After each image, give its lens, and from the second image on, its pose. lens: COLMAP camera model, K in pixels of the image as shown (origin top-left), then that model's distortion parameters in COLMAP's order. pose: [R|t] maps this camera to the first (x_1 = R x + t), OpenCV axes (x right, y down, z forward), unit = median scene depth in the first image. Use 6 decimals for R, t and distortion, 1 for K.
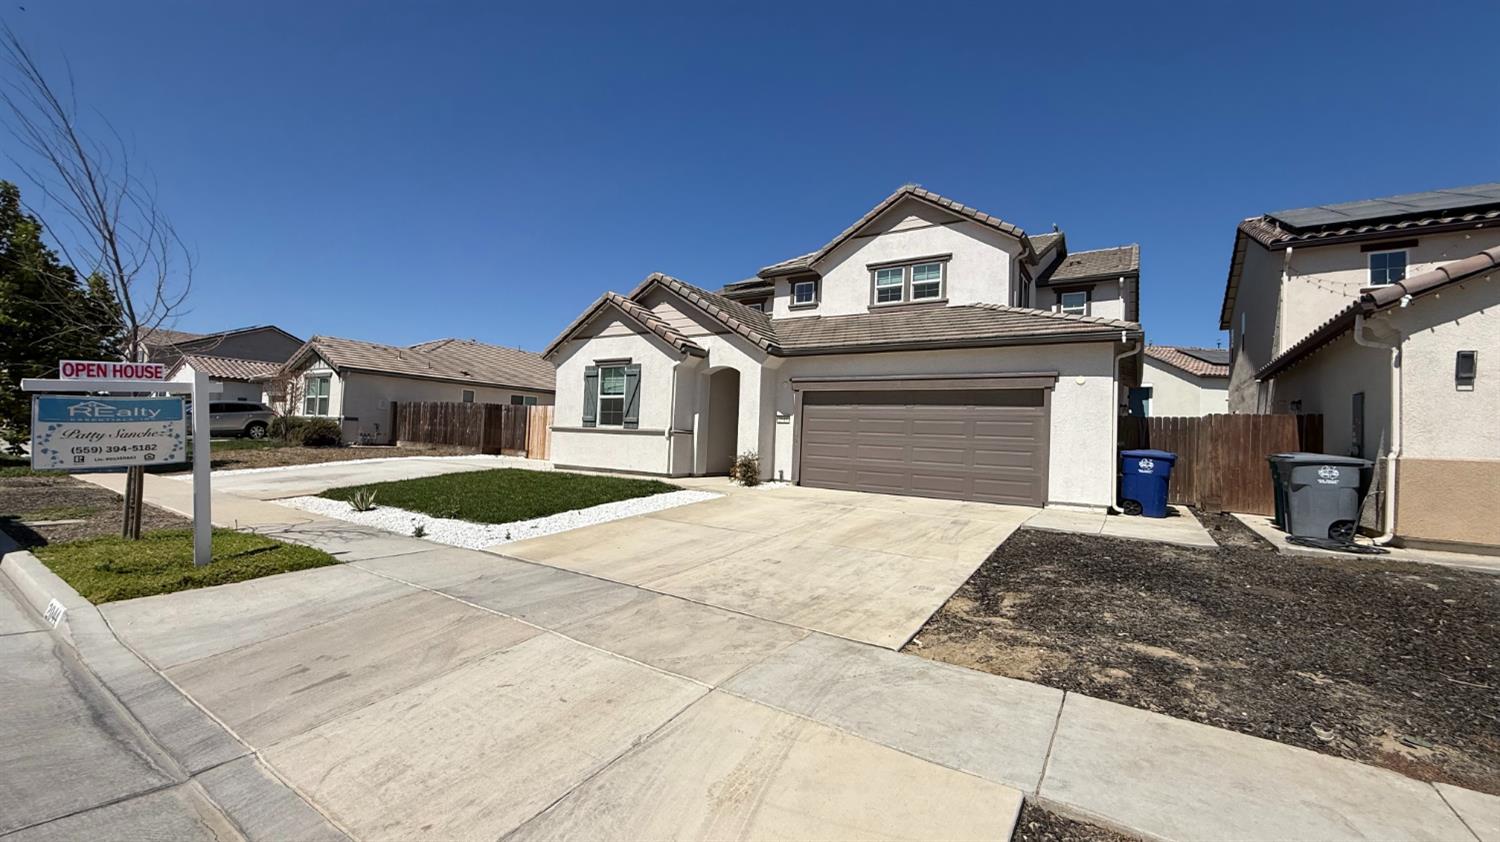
lens RADIAL K [[600.9, 0, 751.2], [0, 600.9, 417.9], [0, 0, 1]] dist [0.001185, 0.000103]
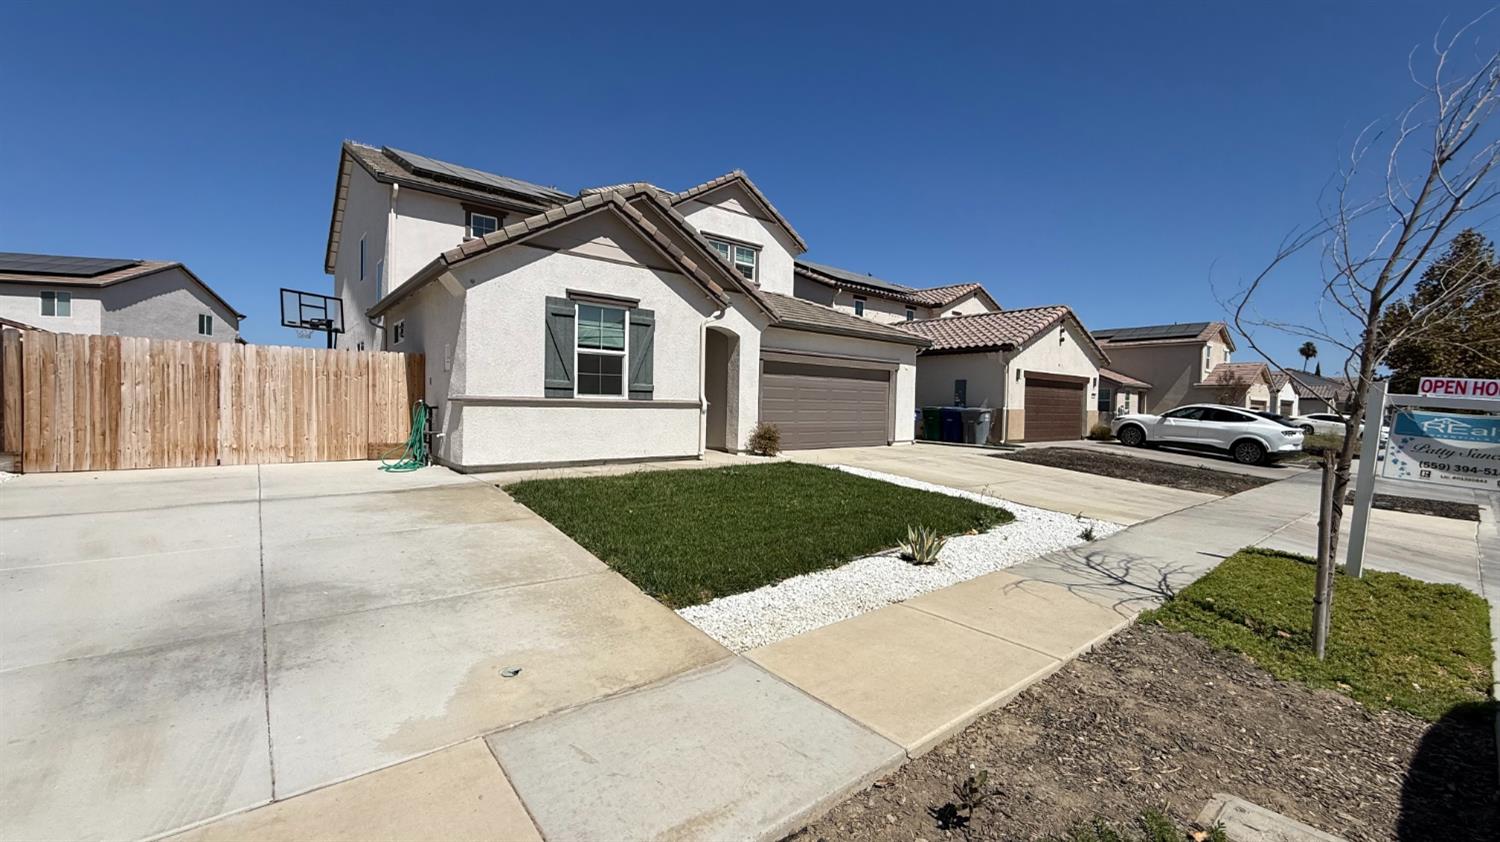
lens RADIAL K [[600.9, 0, 760.2], [0, 600.9, 419.5], [0, 0, 1]] dist [0.001185, 0.000103]
pose [[0.283898, -0.059736, 0.956992, -0.831103], [-0.041710, 0.996343, 0.074566, -0.017735], [-0.957947, -0.061086, 0.280369, 0.644417]]
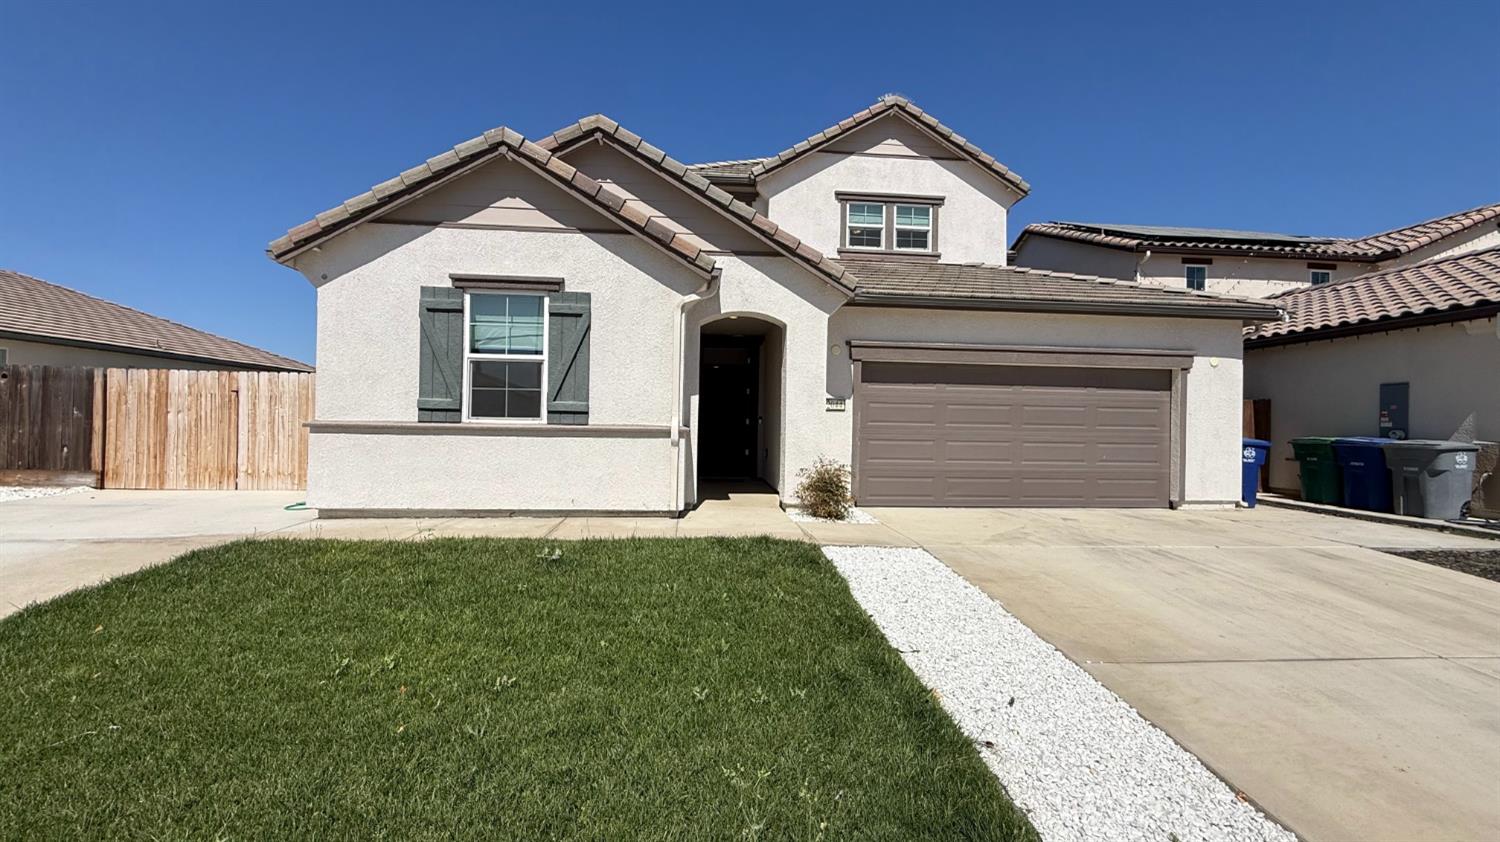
lens RADIAL K [[600.9, 0, 750.5], [0, 600.9, 417.1], [0, 0, 1]] dist [0.001185, 0.000103]
pose [[0.786795, -0.020191, 0.616884, -0.376464], [-0.006950, 0.999112, 0.041565, -0.009411], [-0.617176, -0.036991, 0.785956, 0.510766]]
